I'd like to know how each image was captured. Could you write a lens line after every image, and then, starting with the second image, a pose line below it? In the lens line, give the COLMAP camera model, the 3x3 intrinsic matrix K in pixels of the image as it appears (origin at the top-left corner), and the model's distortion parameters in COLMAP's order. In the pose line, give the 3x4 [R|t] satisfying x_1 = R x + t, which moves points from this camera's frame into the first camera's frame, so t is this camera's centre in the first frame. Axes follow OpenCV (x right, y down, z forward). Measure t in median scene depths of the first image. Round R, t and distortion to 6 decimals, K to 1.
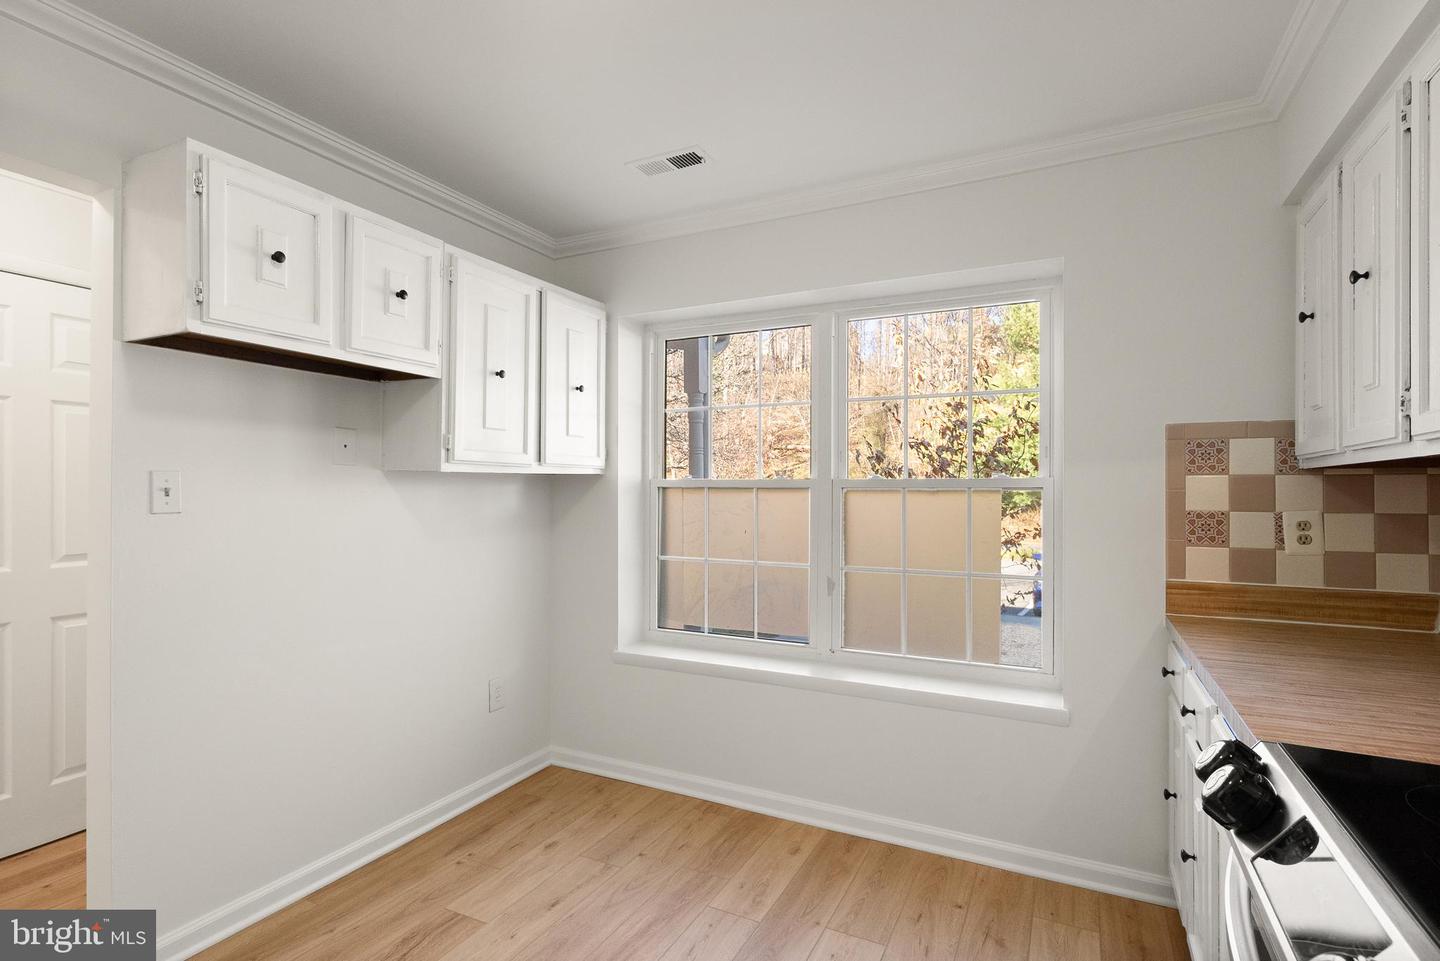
lens RADIAL K [[731.6, 0, 722.0], [0, 731.6, 491.8], [0, 0, 1]] dist [-0.005636, 0.000841]
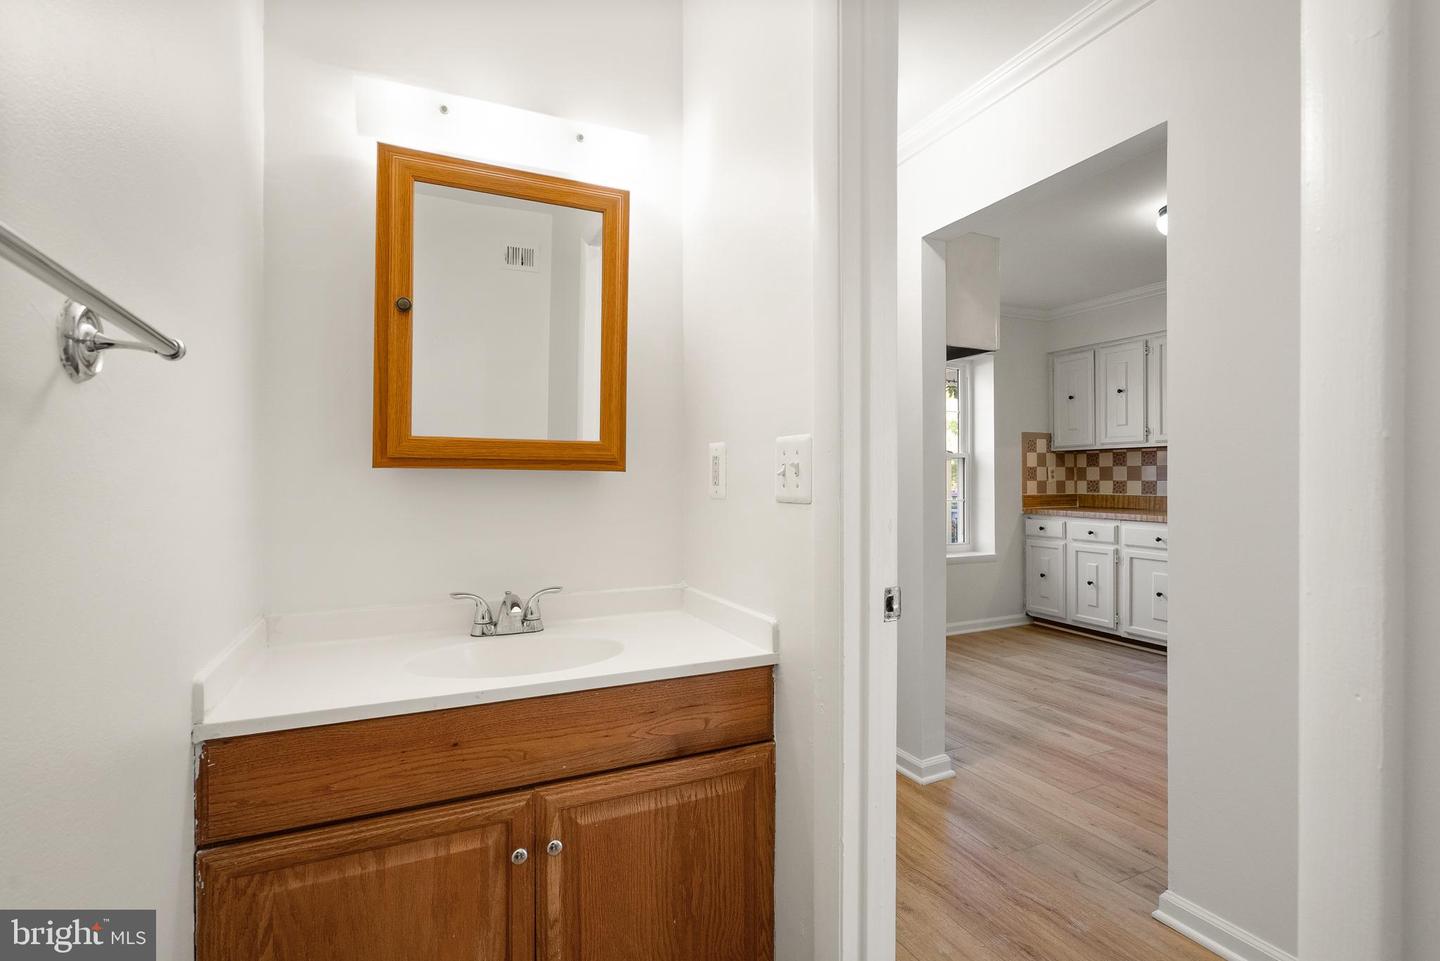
lens RADIAL K [[667.4, 0, 720.7], [0, 667.4, 479.9], [0, 0, 1]] dist [-0.002490, 0.001384]
pose [[0.611580, -0.014442, 0.791051, -1.924652], [0.005381, 0.999886, 0.014095, 0.034974], [-0.791164, -0.004364, 0.611588, 0.449332]]
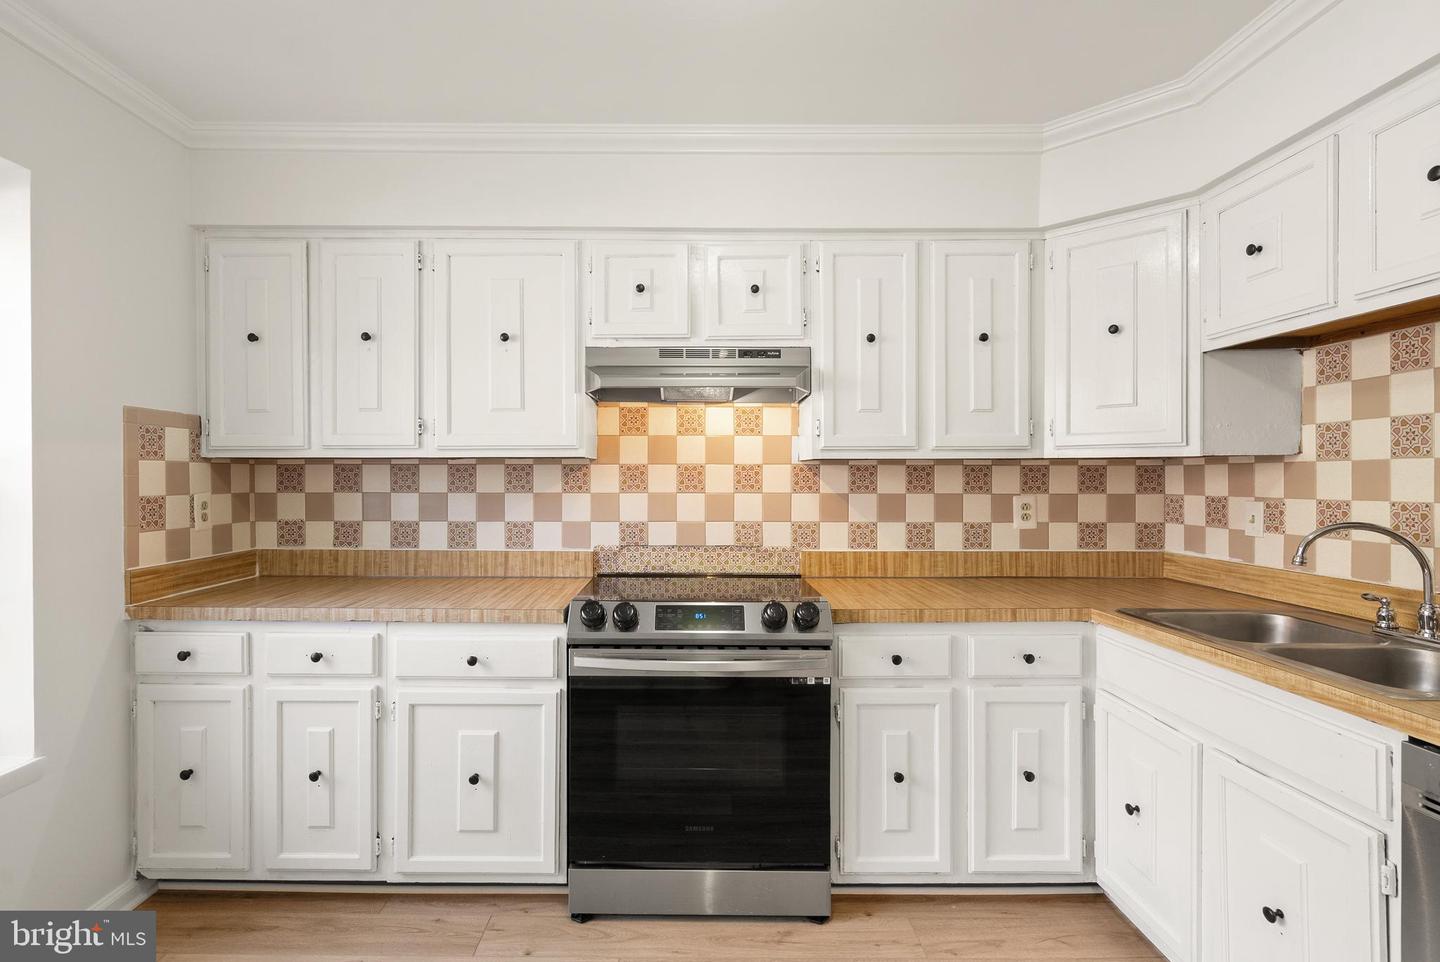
lens RADIAL K [[731.6, 0, 701.5], [0, 731.6, 482.0], [0, 0, 1]] dist [-0.005636, 0.000841]
pose [[-0.445467, -0.016347, 0.895149, -0.609798], [-0.011847, 0.999853, 0.012364, -0.015391], [-0.895220, -0.005097, -0.445596, 0.797260]]
